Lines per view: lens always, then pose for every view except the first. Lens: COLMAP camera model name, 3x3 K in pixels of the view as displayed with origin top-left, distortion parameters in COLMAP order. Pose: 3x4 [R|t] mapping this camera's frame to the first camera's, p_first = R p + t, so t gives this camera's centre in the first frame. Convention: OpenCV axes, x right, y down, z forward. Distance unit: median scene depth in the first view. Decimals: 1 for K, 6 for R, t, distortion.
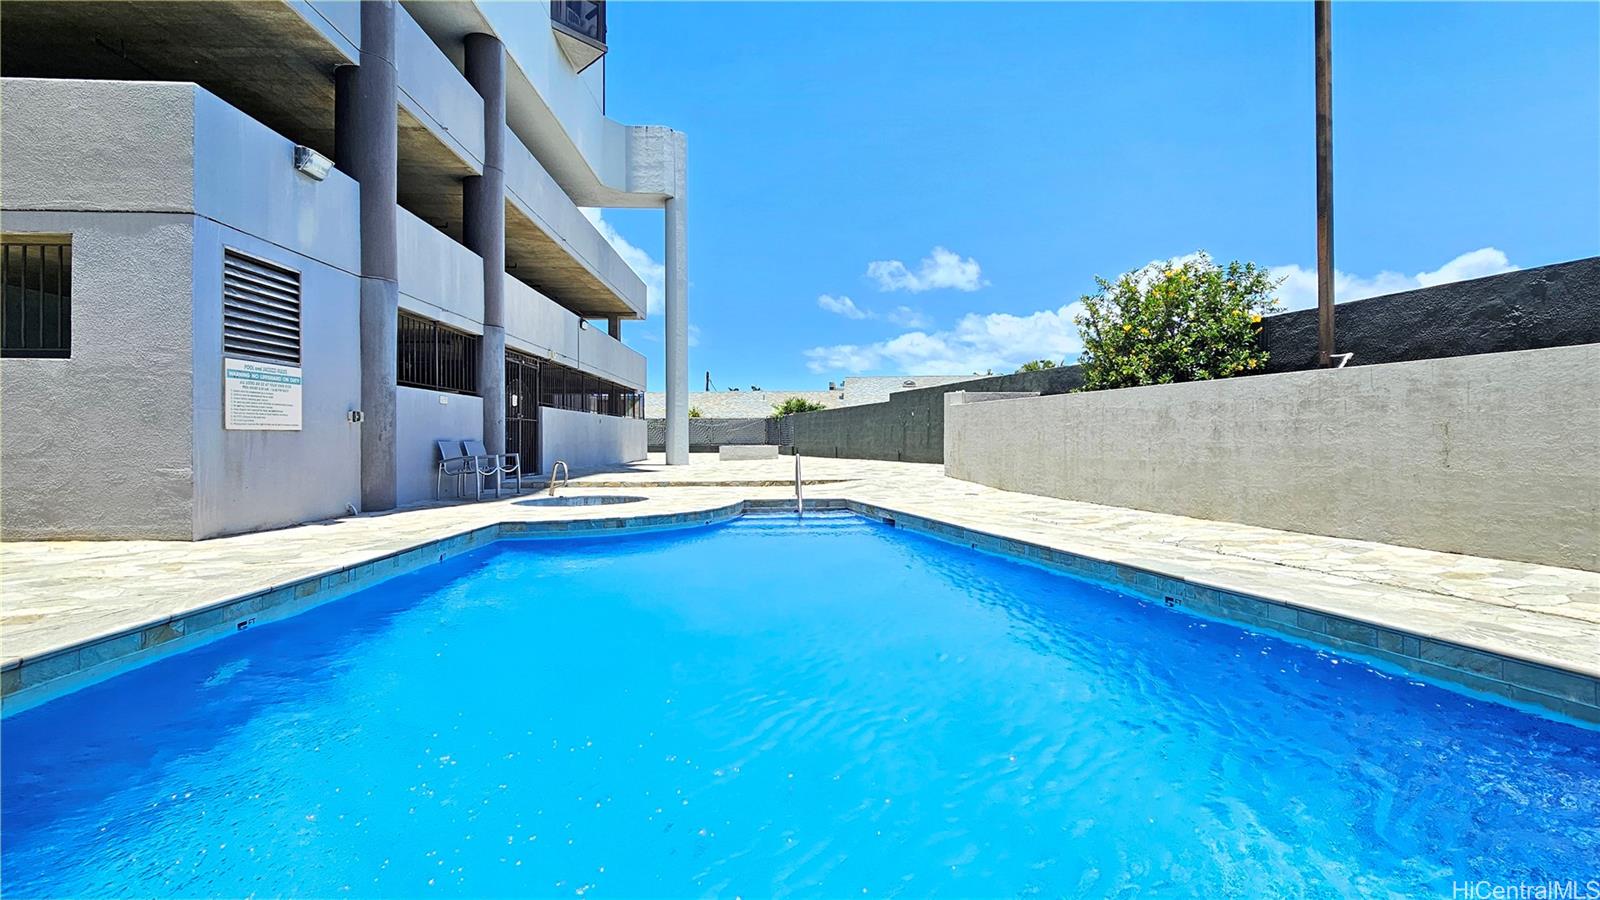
lens RADIAL K [[661.4, 0, 838.8], [0, 661.4, 439.5], [0, 0, 1]] dist [-0.001766, -0.000428]
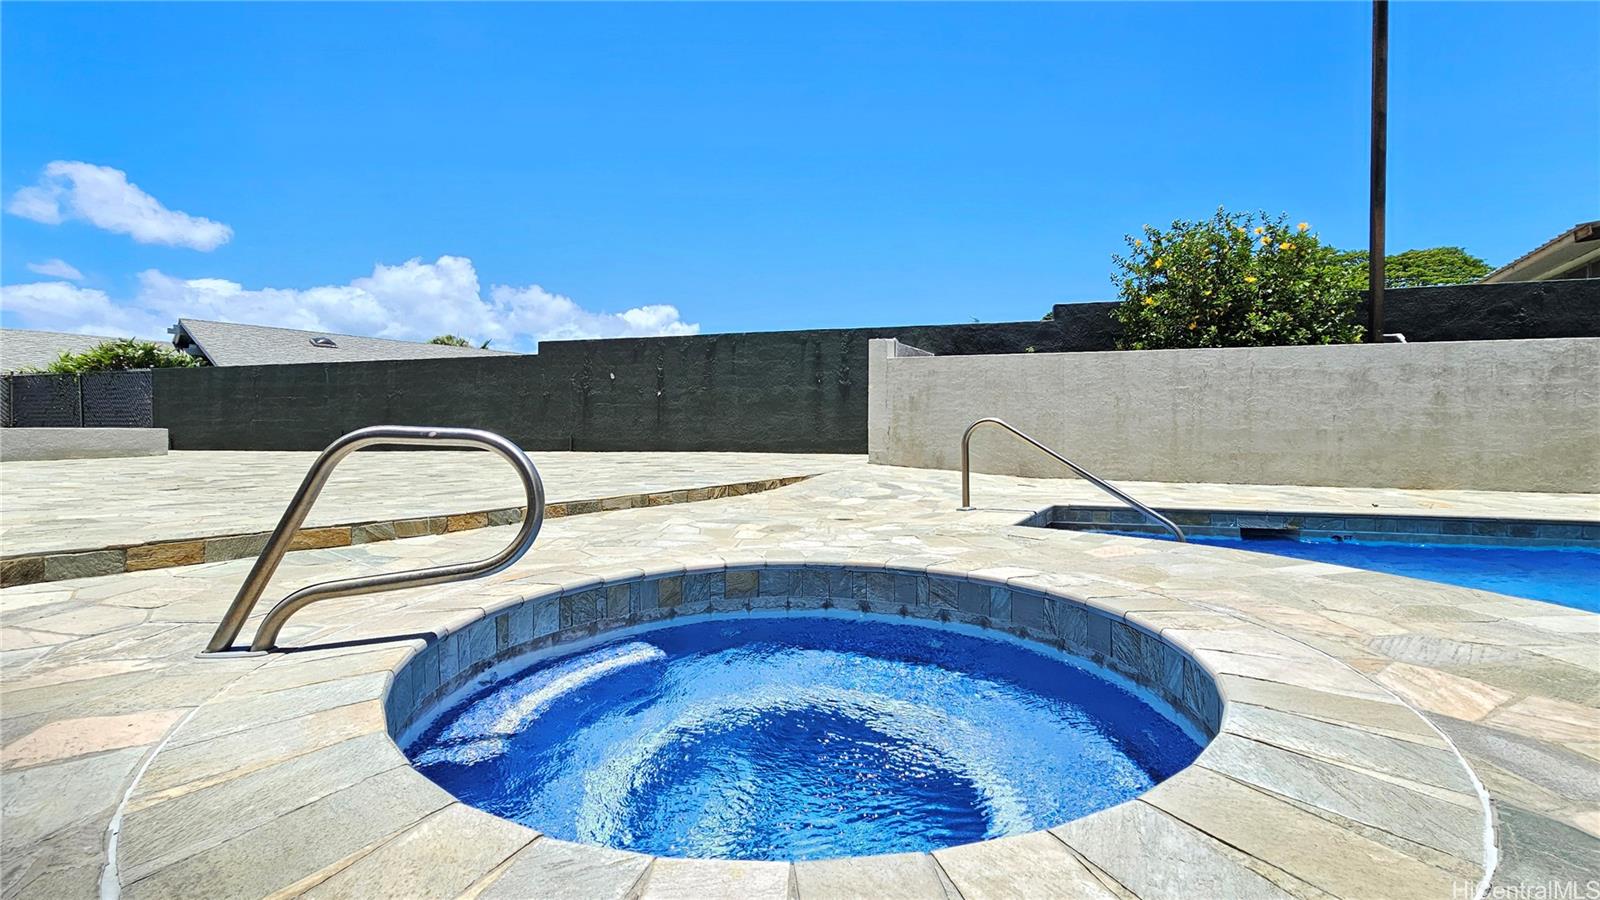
lens RADIAL K [[661.4, 0, 838.8], [0, 661.4, 439.5], [0, 0, 1]] dist [-0.001766, -0.000428]
pose [[0.588690, 0.002221, 0.808356, -0.643751], [-0.004833, 0.999988, 0.000772, 0.048645], [-0.808344, -0.004361, 0.588694, 1.029286]]
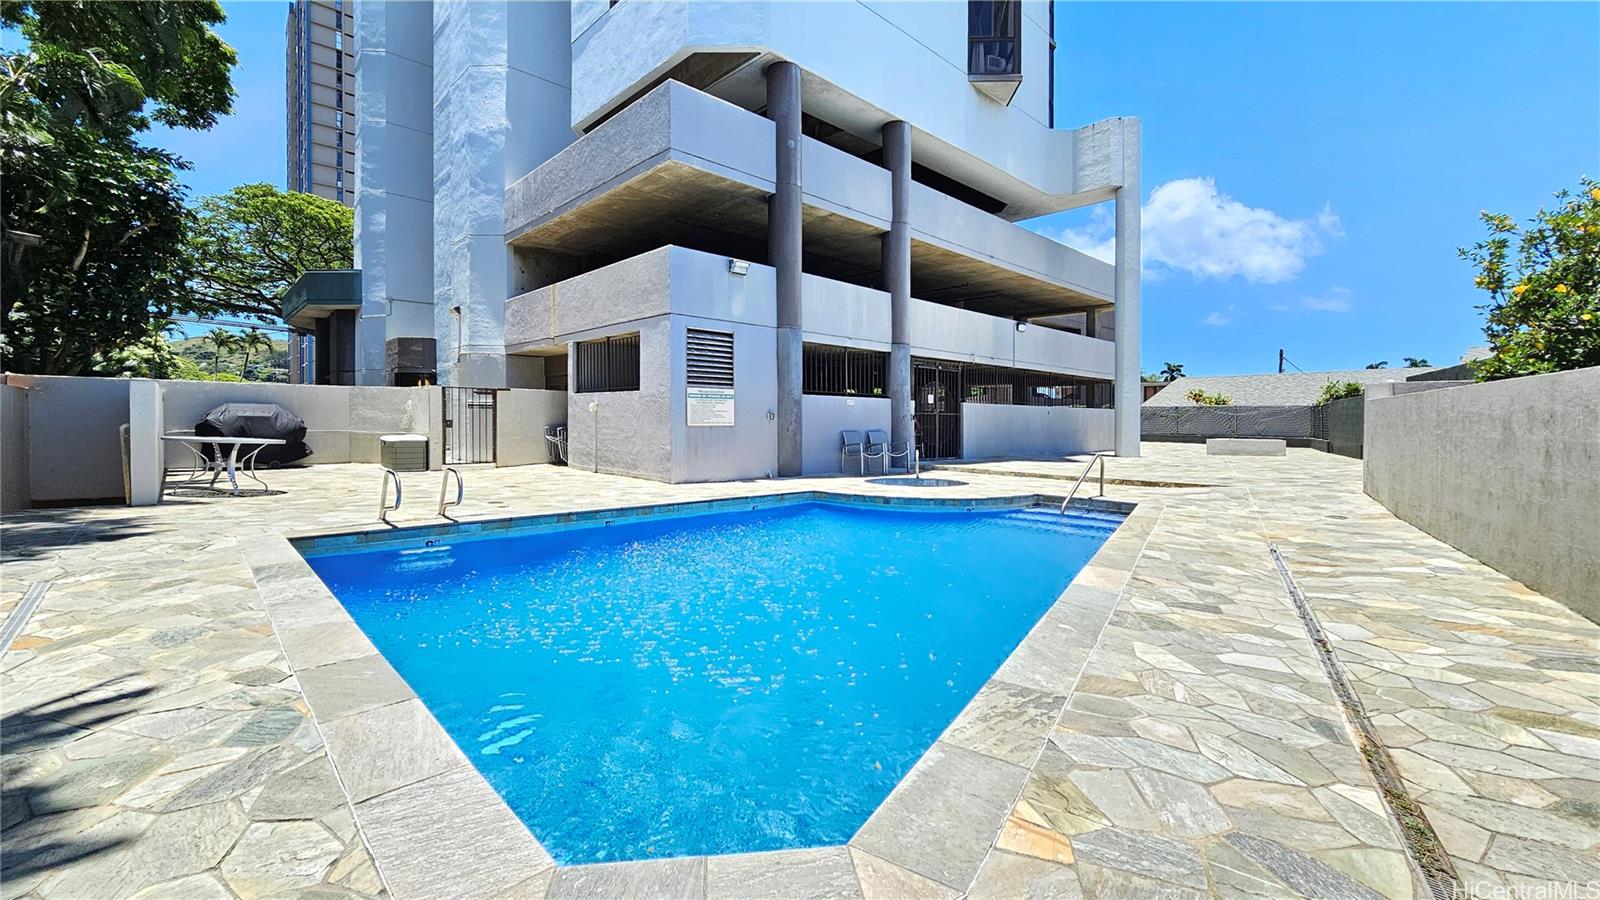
lens RADIAL K [[661.4, 0, 838.8], [0, 661.4, 439.5], [0, 0, 1]] dist [-0.001766, -0.000428]
pose [[0.660620, 0.035983, -0.749858, 0.538379], [-0.017302, 0.999315, 0.032711, -0.032636], [0.750521, -0.008635, 0.660790, 0.065360]]
